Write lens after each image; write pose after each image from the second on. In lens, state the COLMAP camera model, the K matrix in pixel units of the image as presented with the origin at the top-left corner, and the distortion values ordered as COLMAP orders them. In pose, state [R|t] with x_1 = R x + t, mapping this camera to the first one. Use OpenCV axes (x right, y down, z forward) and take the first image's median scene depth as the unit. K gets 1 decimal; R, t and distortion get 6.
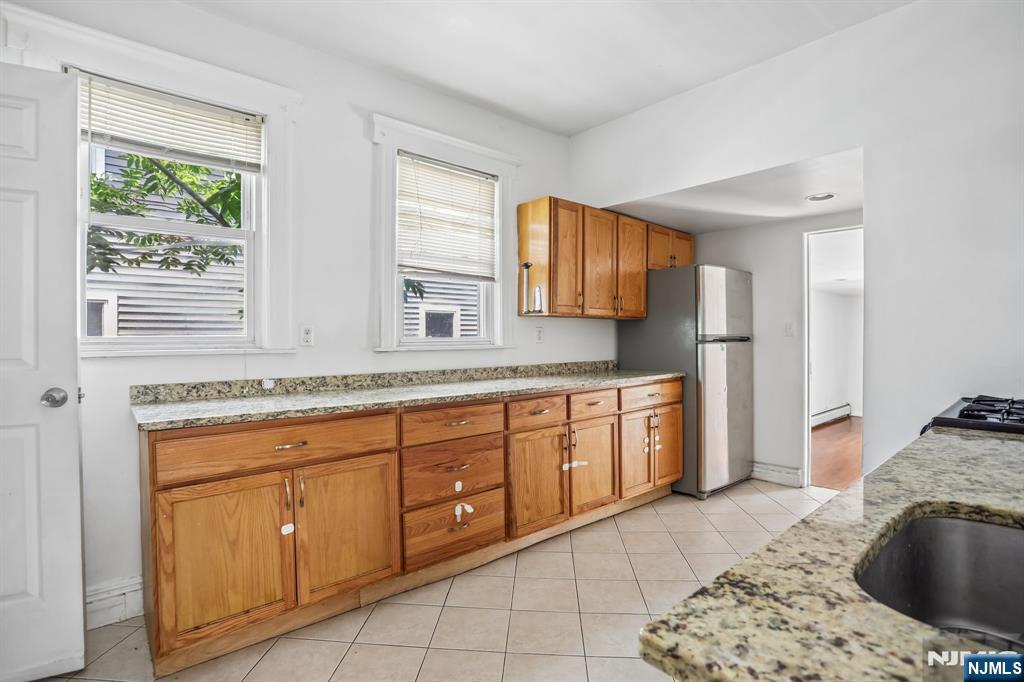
lens RADIAL K [[518.7, 0, 513.8], [0, 518.7, 331.9], [0, 0, 1]] dist [-0.061686, 0.028618]
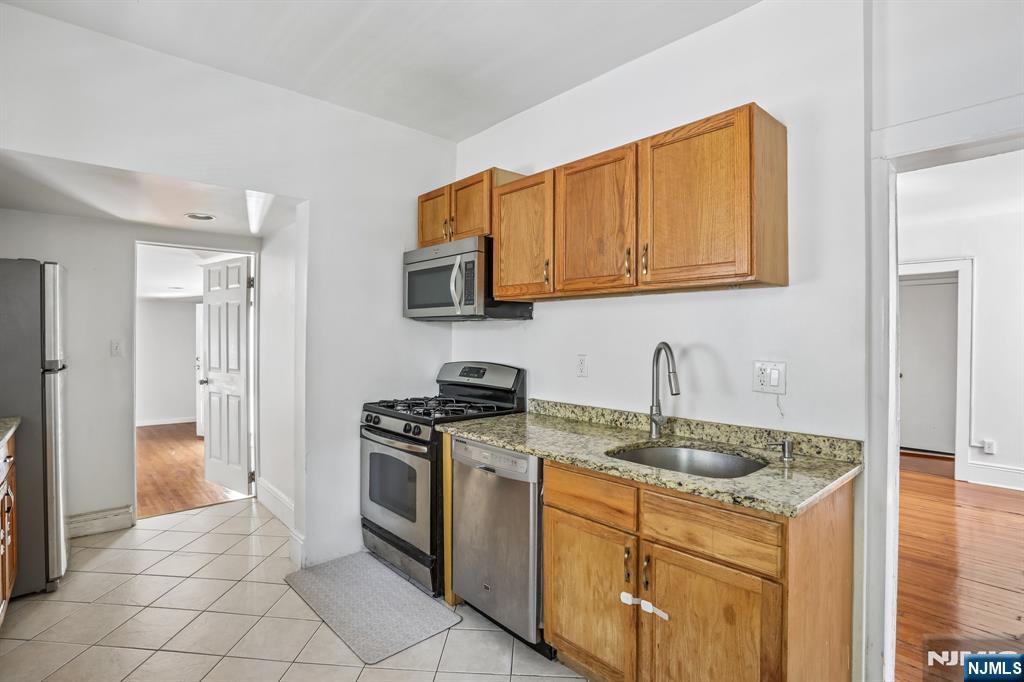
lens RADIAL K [[518.7, 0, 518.6], [0, 518.7, 334.0], [0, 0, 1]] dist [-0.061686, 0.028618]
pose [[-0.007955, 0.009225, 0.999926, -0.340399], [-0.016969, 0.999812, -0.009359, -0.036512], [-0.999824, -0.017042, -0.007797, 0.353338]]
